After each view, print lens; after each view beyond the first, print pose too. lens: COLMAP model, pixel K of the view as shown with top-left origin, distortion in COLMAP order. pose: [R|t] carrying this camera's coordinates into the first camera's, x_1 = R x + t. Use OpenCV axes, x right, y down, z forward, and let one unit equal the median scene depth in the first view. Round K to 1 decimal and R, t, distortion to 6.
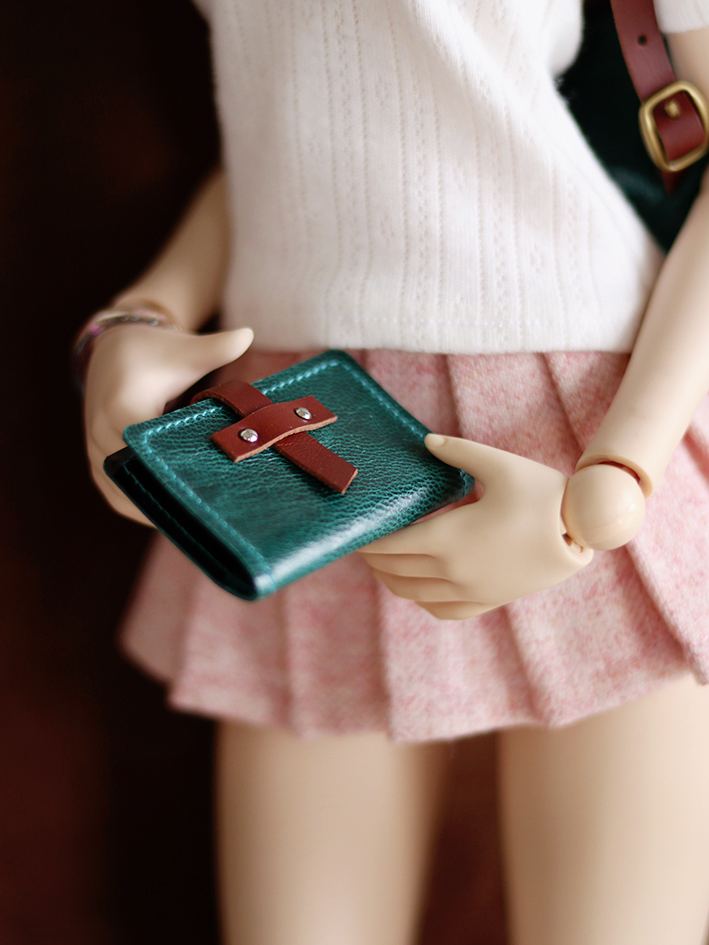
lens RADIAL K [[2782.0, 0, 363.3], [0, 2782.0, 469.4], [0, 0, 1]] dist [-0.023395, 0.000000]
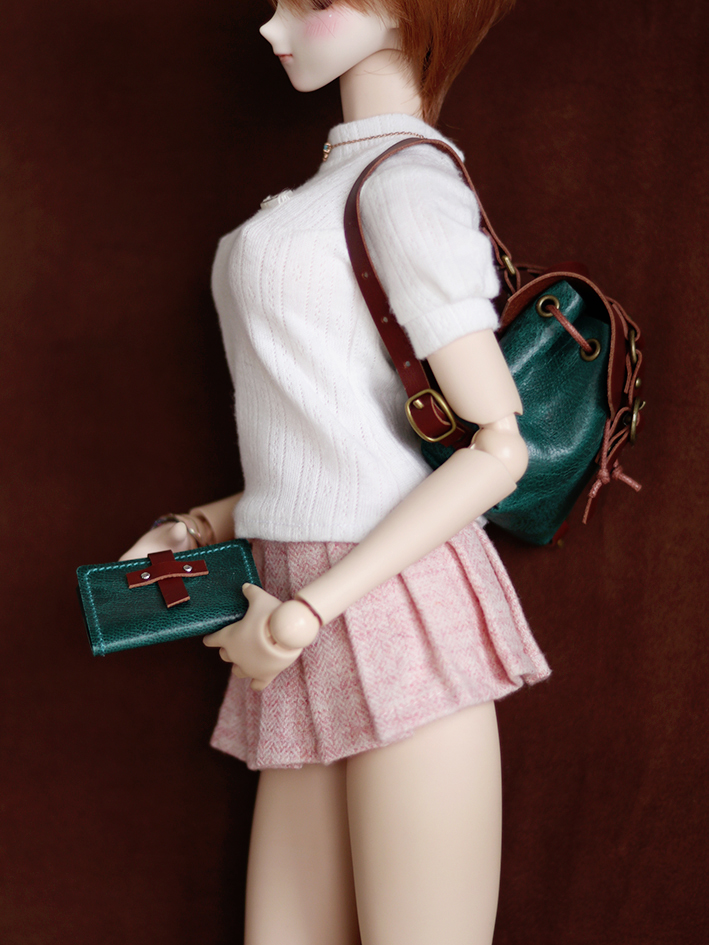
lens RADIAL K [[2782.0, 0, 351.8], [0, 2782.0, 477.3], [0, 0, 1]] dist [-0.023395, 0.000000]
pose [[0.761018, 0.005931, -0.648704, 1.195991], [-0.106483, 0.987538, -0.115890, 0.116462], [0.639932, 0.157270, 0.752165, -0.295284]]
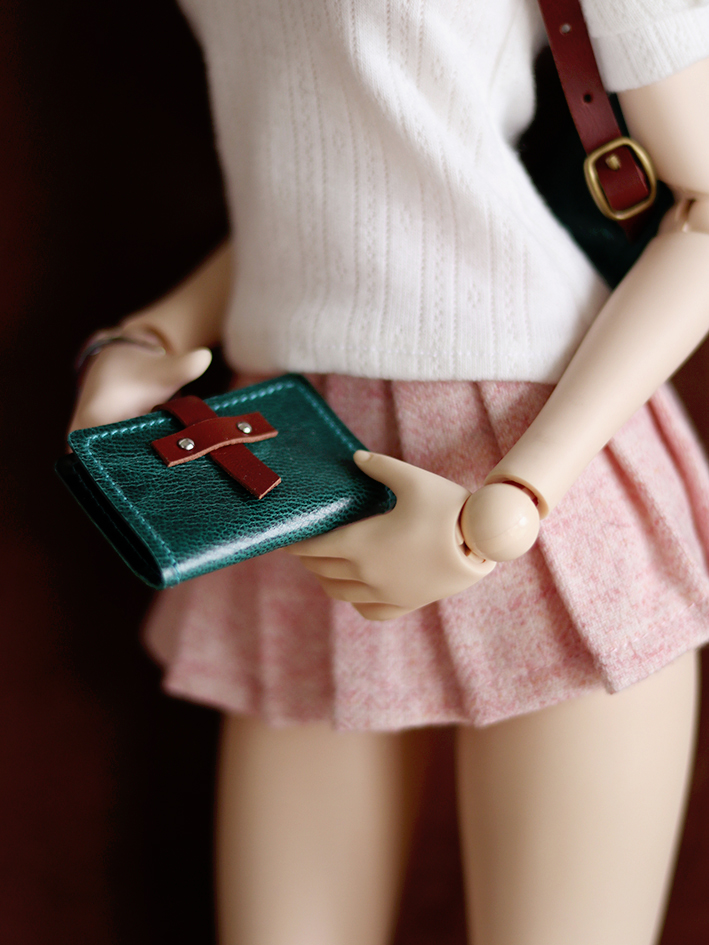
lens RADIAL K [[2782.0, 0, 354.8], [0, 2782.0, 476.4], [0, 0, 1]] dist [-0.023395, 0.000000]
pose [[0.977684, 0.039921, -0.206255, 0.245916], [-0.044612, 0.998840, -0.018142, 0.017332], [0.205291, 0.026938, 0.978330, -0.079428]]
